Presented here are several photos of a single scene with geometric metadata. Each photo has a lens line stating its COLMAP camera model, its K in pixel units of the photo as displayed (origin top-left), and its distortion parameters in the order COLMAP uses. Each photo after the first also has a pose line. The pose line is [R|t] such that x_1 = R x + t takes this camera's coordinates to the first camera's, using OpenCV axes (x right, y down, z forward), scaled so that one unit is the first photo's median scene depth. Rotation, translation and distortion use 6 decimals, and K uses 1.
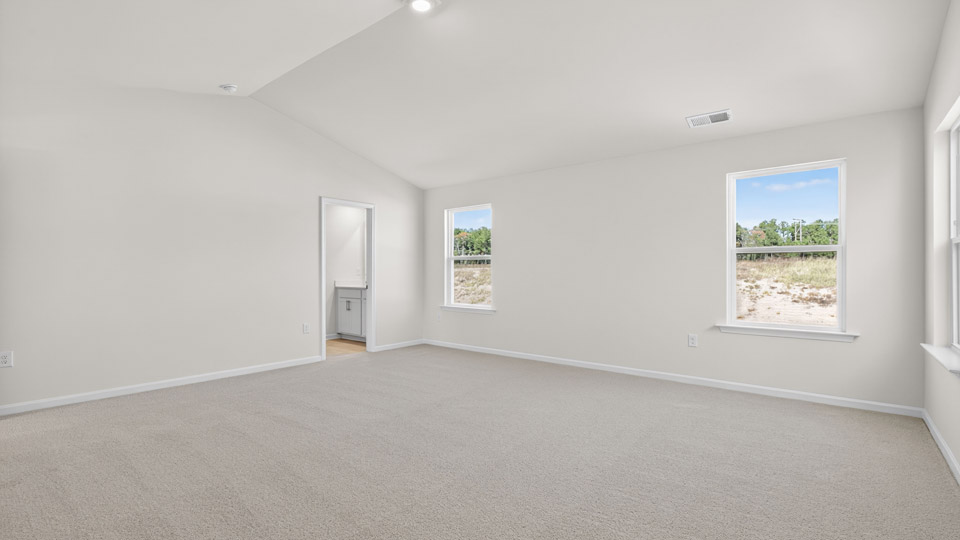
lens RADIAL K [[439.6, 0, 476.3], [0, 439.6, 271.9], [0, 0, 1]] dist [-0.004723, -0.001122]
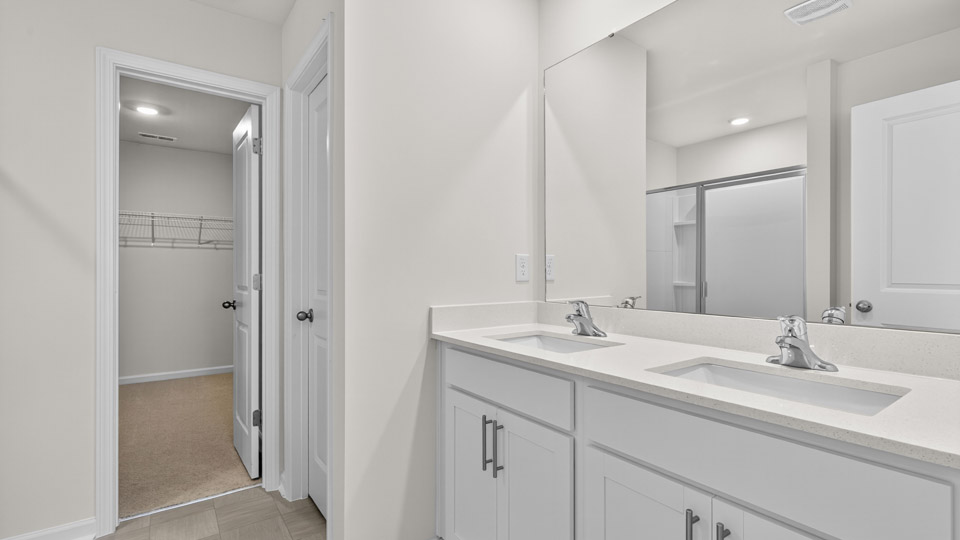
lens RADIAL K [[439.6, 0, 480.0], [0, 439.6, 270.5], [0, 0, 1]] dist [-0.004723, -0.001122]
pose [[0.970367, 0.011811, -0.241346, -0.246642], [-0.011689, 0.999930, 0.001937, 0.000191], [0.241352, 0.000941, 0.970437, 0.798716]]
